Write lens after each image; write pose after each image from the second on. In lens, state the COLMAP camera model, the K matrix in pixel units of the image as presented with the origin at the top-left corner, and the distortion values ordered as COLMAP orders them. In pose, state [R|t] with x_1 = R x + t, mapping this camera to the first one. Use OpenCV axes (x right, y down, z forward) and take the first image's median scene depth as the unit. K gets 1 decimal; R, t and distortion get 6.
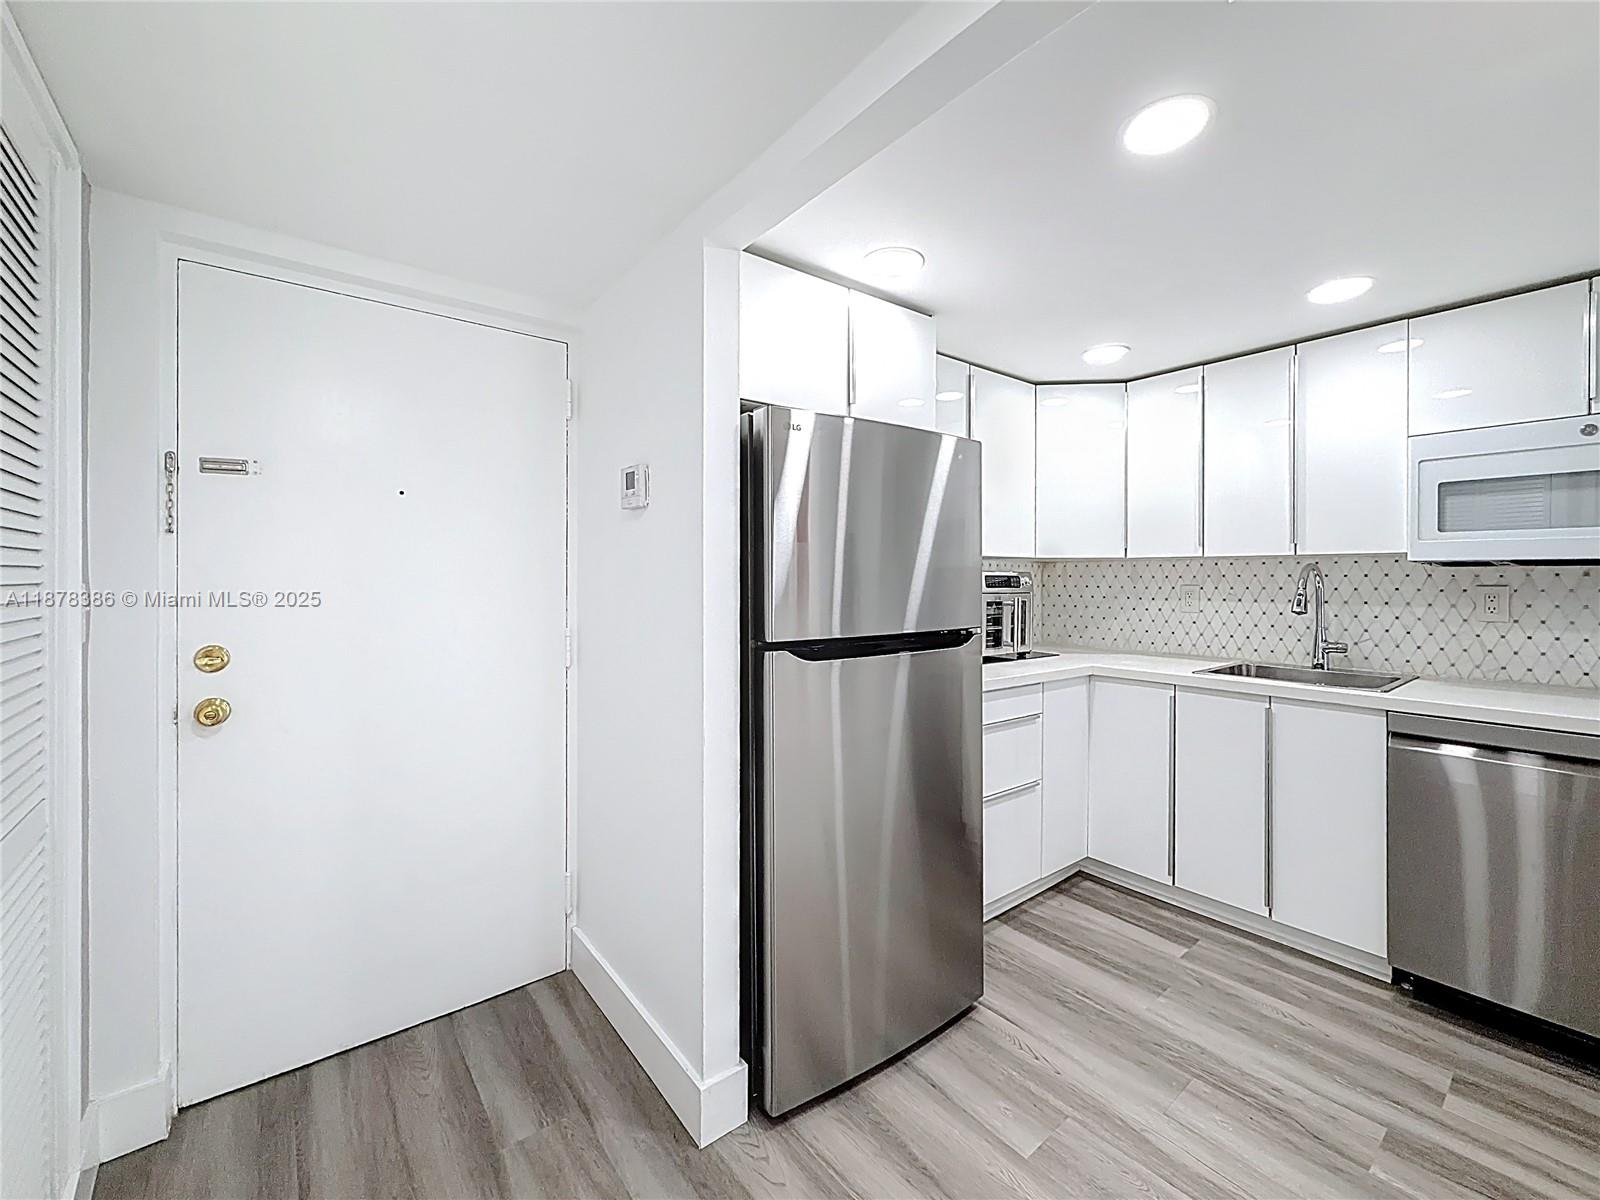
lens RADIAL K [[660.3, 0, 802.3], [0, 660.3, 571.5], [0, 0, 1]] dist [-0.000961, 0.000310]
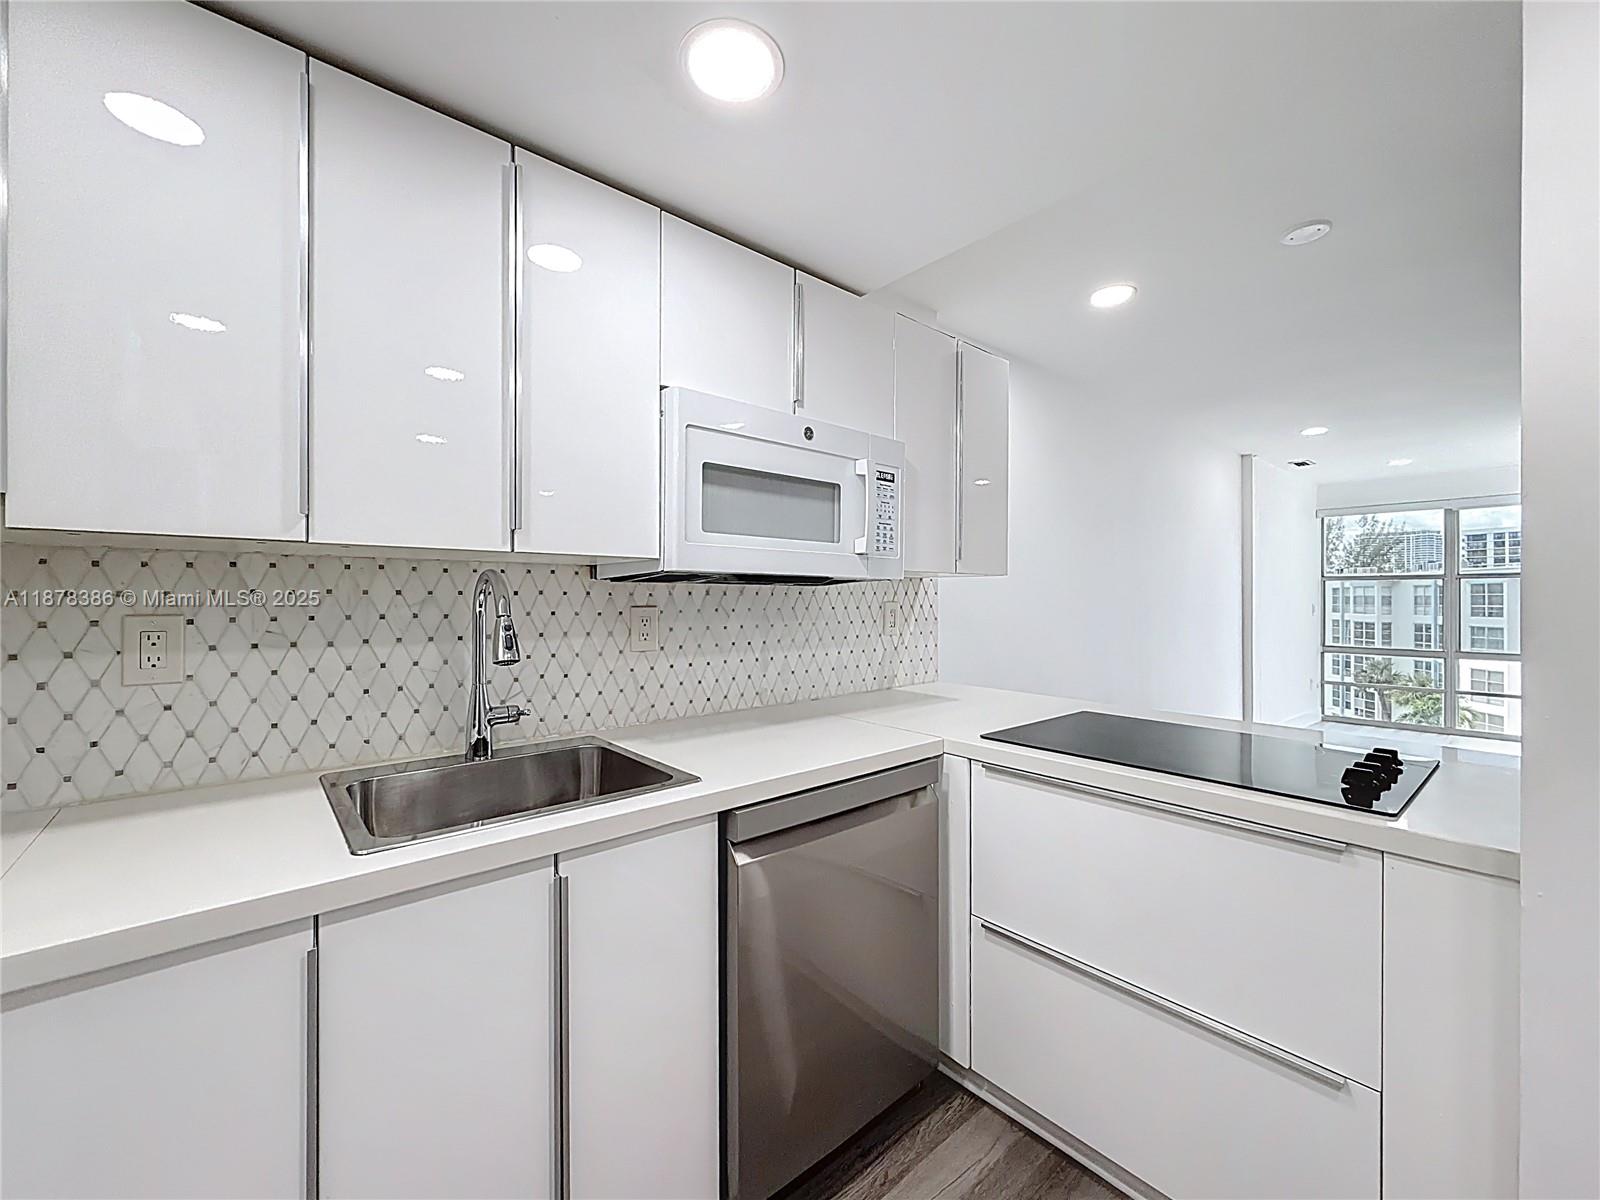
lens RADIAL K [[660.3, 0, 805.7], [0, 660.3, 600.1], [0, 0, 1]] dist [-0.000961, 0.000310]
pose [[-0.055172, -0.005201, 0.998463, 0.210082], [-0.010316, 0.999936, 0.004638, 0.007527], [-0.998424, -0.010044, -0.055222, 0.770968]]
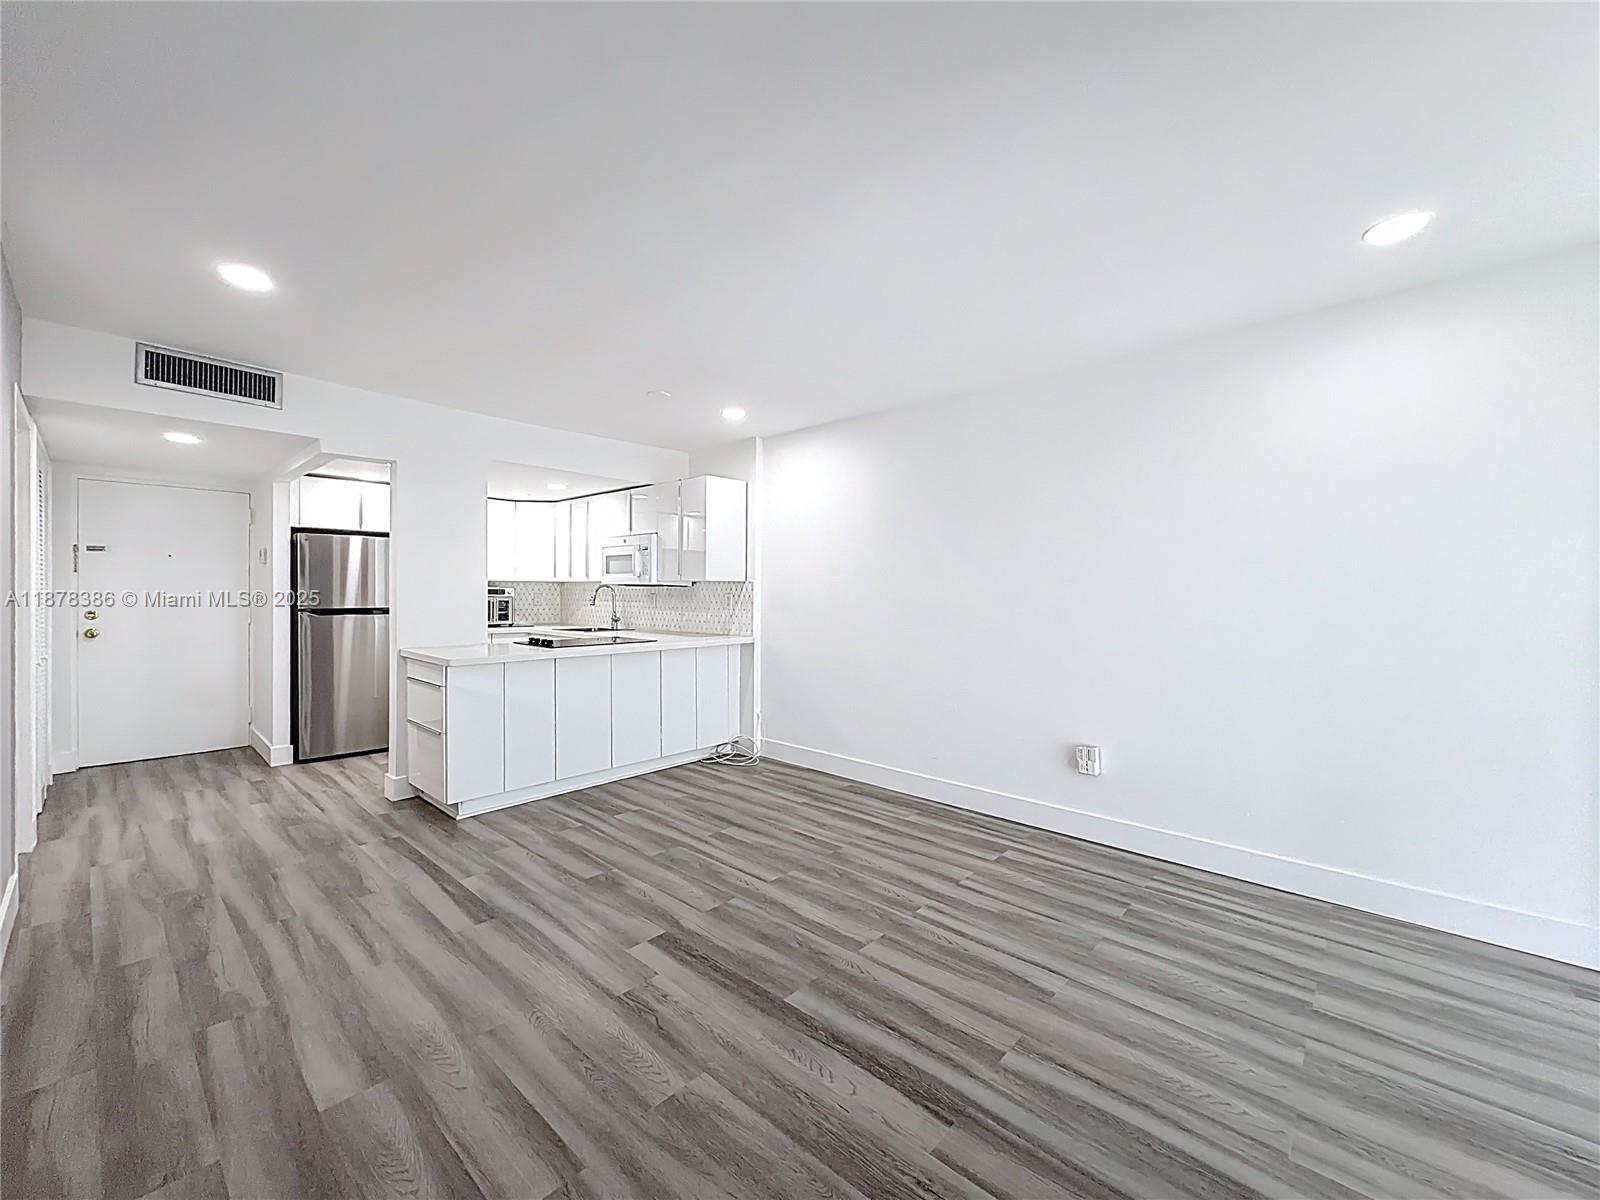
lens RADIAL K [[660.3, 0, 806.2], [0, 660.3, 596.3], [0, 0, 1]] dist [-0.000961, 0.000310]
pose [[0.987709, 0.004746, 0.156230, 1.122701], [-0.006652, 0.999910, 0.011678, -0.002328], [-0.156160, -0.012573, 0.987652, -1.505475]]
